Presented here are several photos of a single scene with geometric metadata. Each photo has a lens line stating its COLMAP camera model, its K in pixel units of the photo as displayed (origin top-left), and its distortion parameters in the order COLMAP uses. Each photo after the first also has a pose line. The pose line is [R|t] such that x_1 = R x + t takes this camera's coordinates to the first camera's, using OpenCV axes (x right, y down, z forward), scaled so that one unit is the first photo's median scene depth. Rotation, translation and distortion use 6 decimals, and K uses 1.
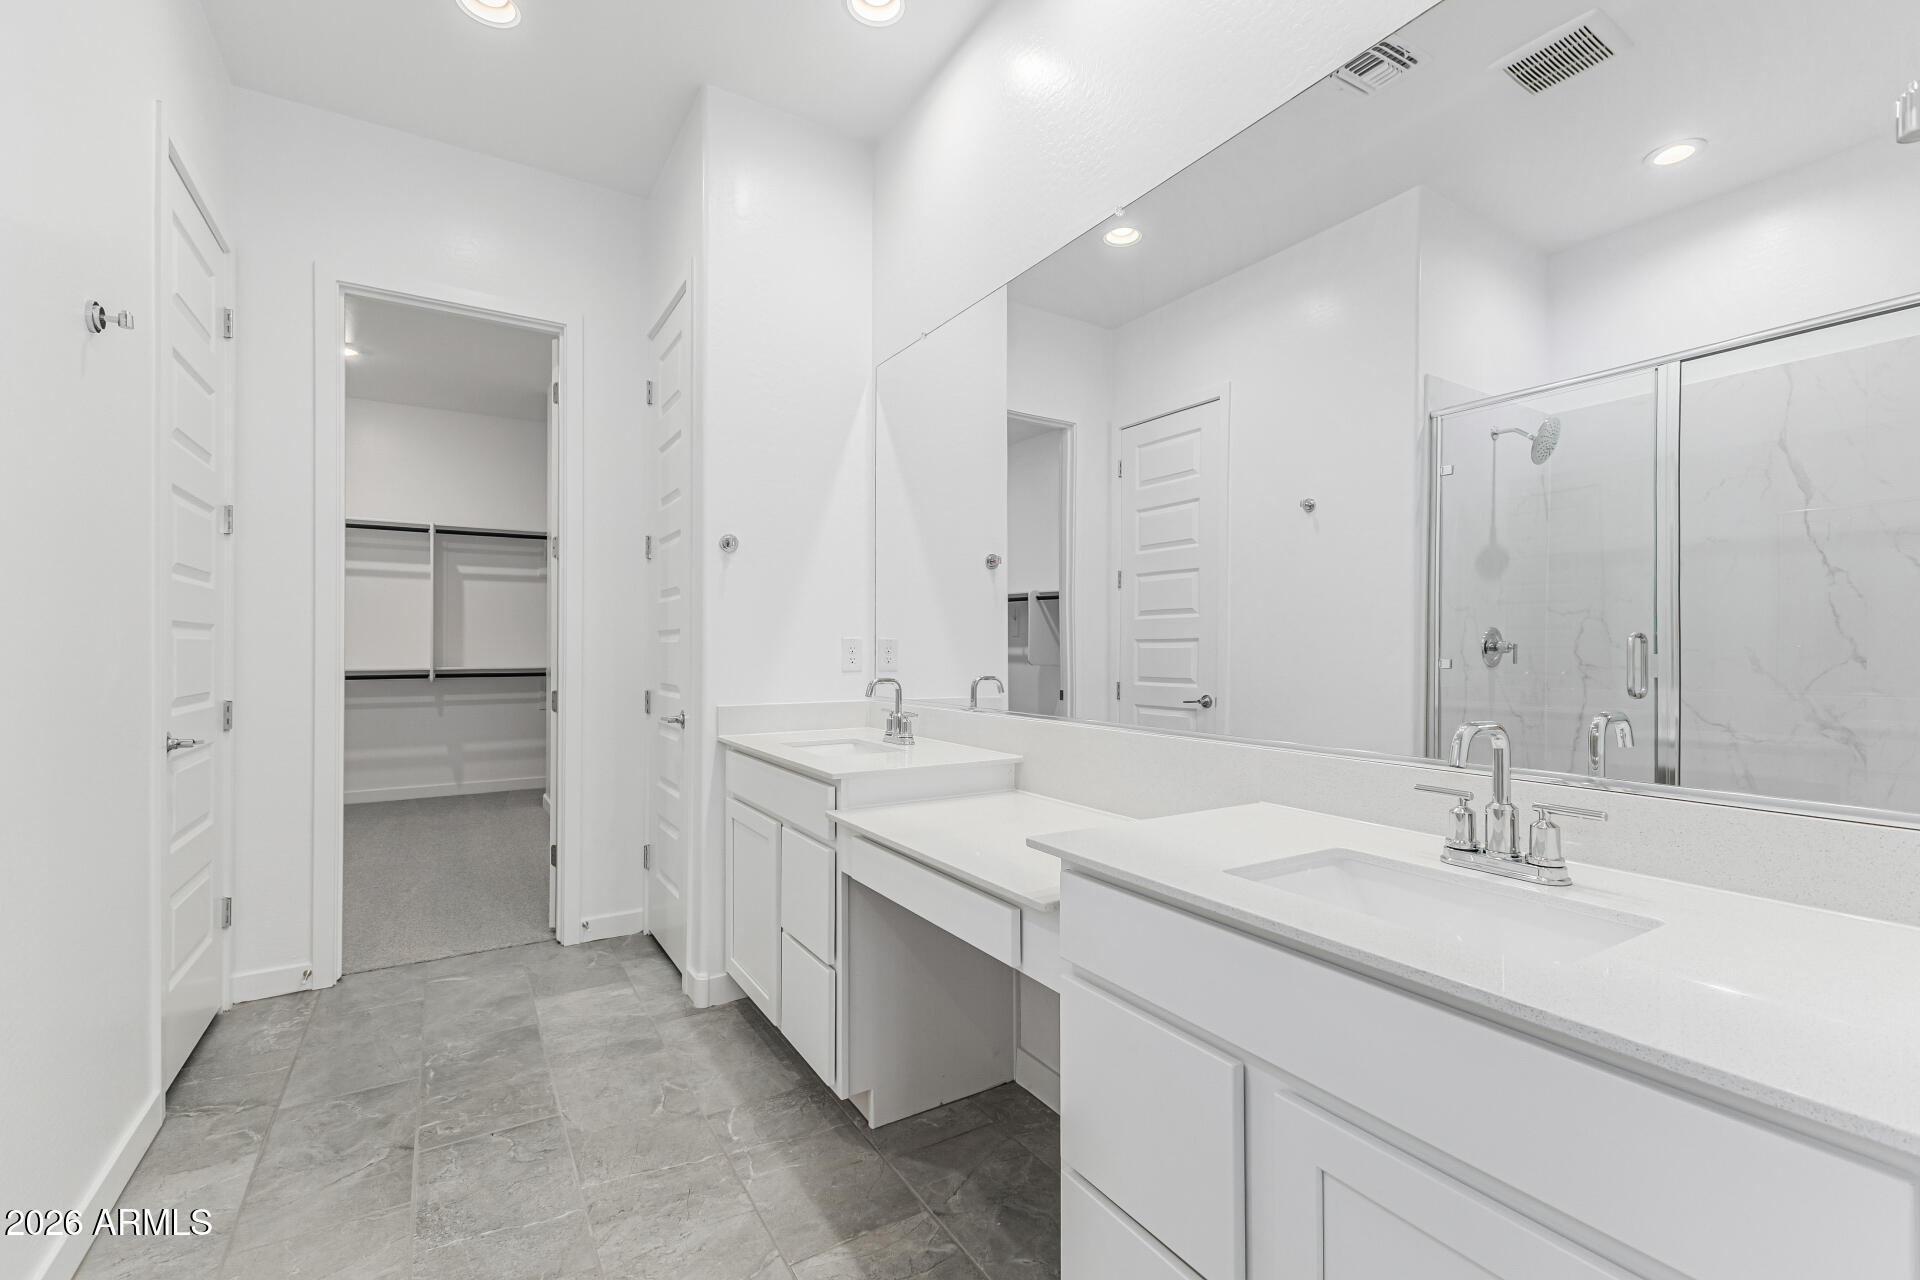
lens RADIAL K [[830.4, 0, 960.0], [0, 830.4, 640.0], [0, 0, 1]] dist [-0.000806, -0.000497]
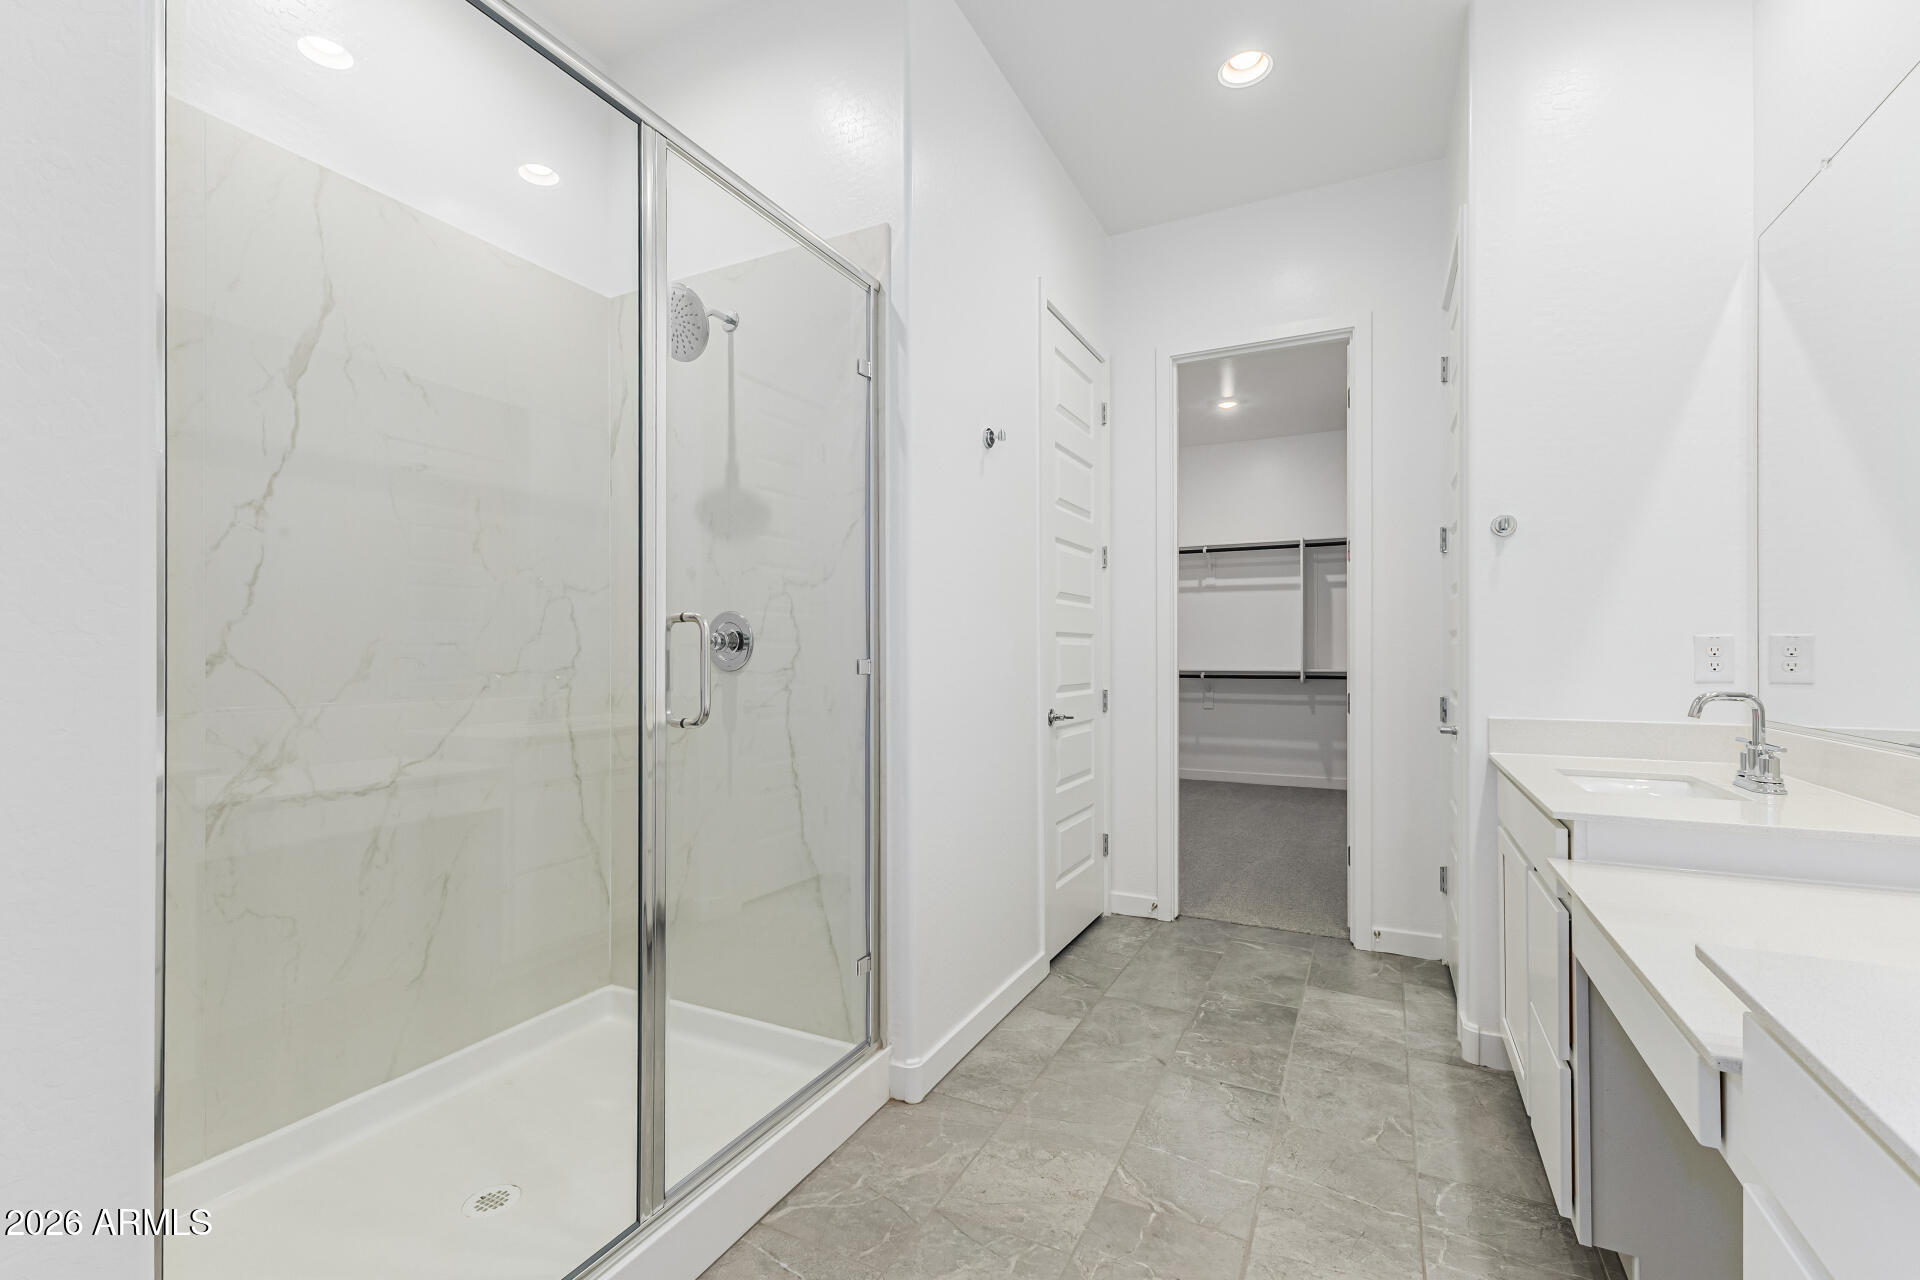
lens RADIAL K [[831.3, 0, 958.4], [0, 831.3, 645.7], [0, 0, 1]] dist [0.001122, -0.000042]
pose [[0.502050, -0.009212, -0.864790, 0.181603], [0.010066, 0.999938, -0.004808, 0.004535], [0.864780, -0.006291, 0.502112, 0.102074]]
